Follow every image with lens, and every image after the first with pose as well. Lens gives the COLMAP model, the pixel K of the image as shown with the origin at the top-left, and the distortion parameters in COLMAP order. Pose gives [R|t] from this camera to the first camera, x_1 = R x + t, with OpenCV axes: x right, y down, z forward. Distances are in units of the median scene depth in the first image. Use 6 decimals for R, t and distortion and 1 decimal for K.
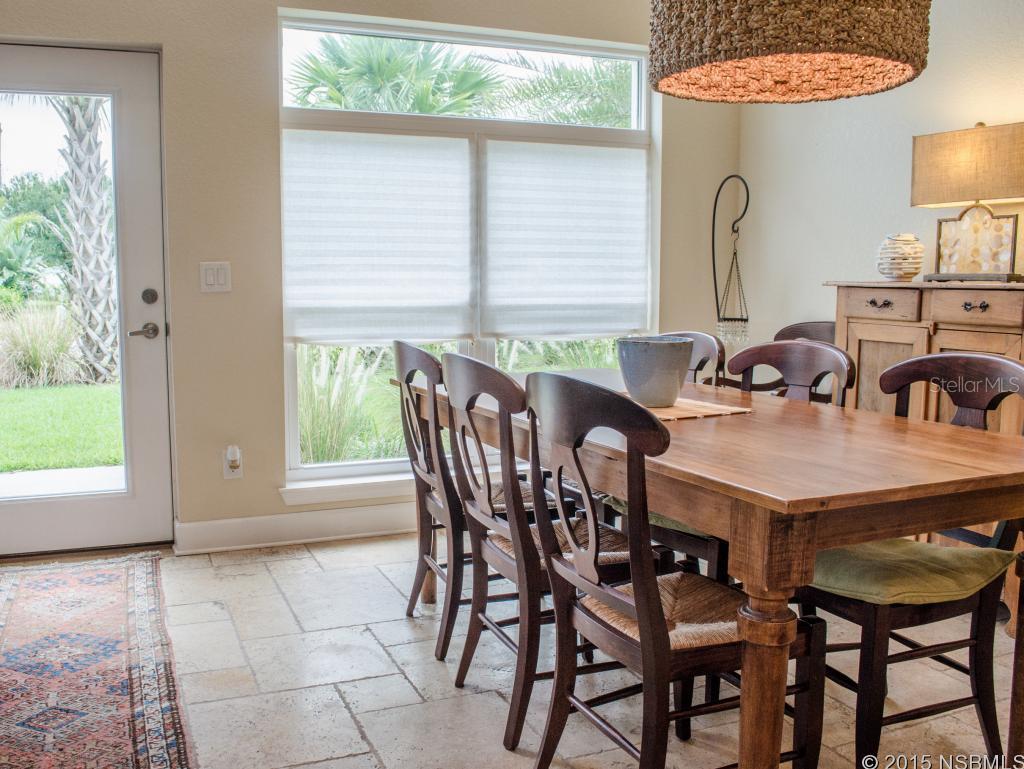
lens RADIAL K [[884.0, 0, 512.0], [0, 884.0, 384.5], [0, 0, 1]] dist [-0.080108, -0.000472]
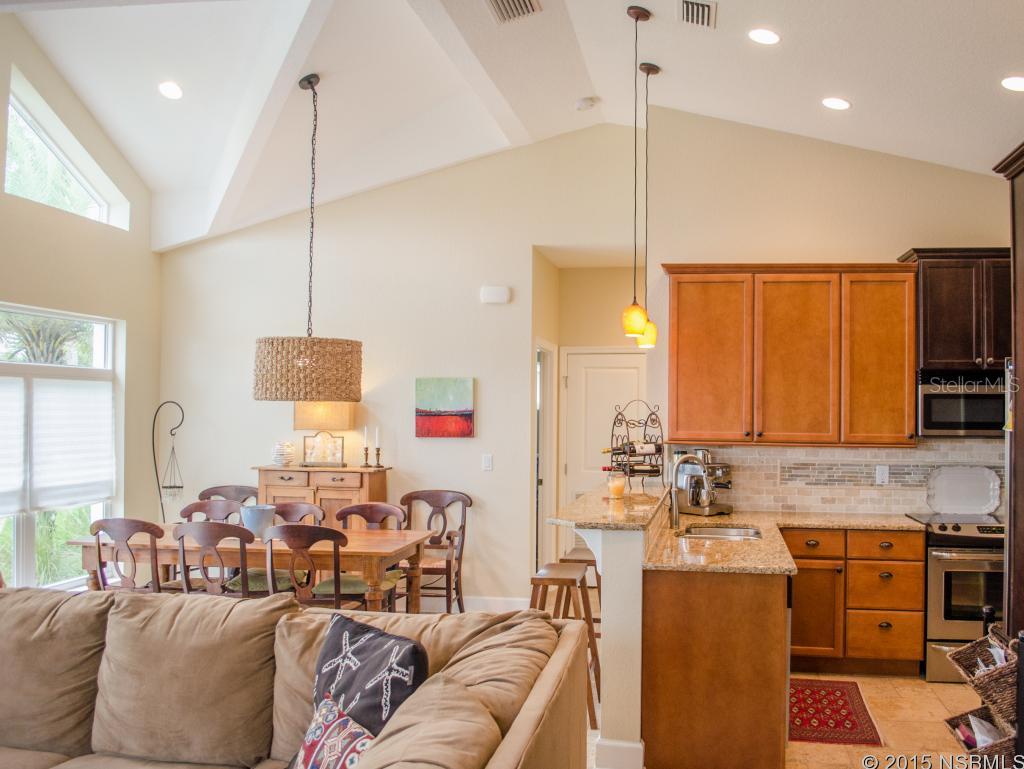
lens RADIAL K [[884.0, 0, 512.0], [0, 884.0, 384.5], [0, 0, 1]] dist [-0.080108, -0.000472]
pose [[0.563139, 0.025752, 0.825961, -0.782391], [0.093544, 0.991103, -0.094679, -0.051776], [-0.821051, 0.130581, 0.555719, -0.488972]]
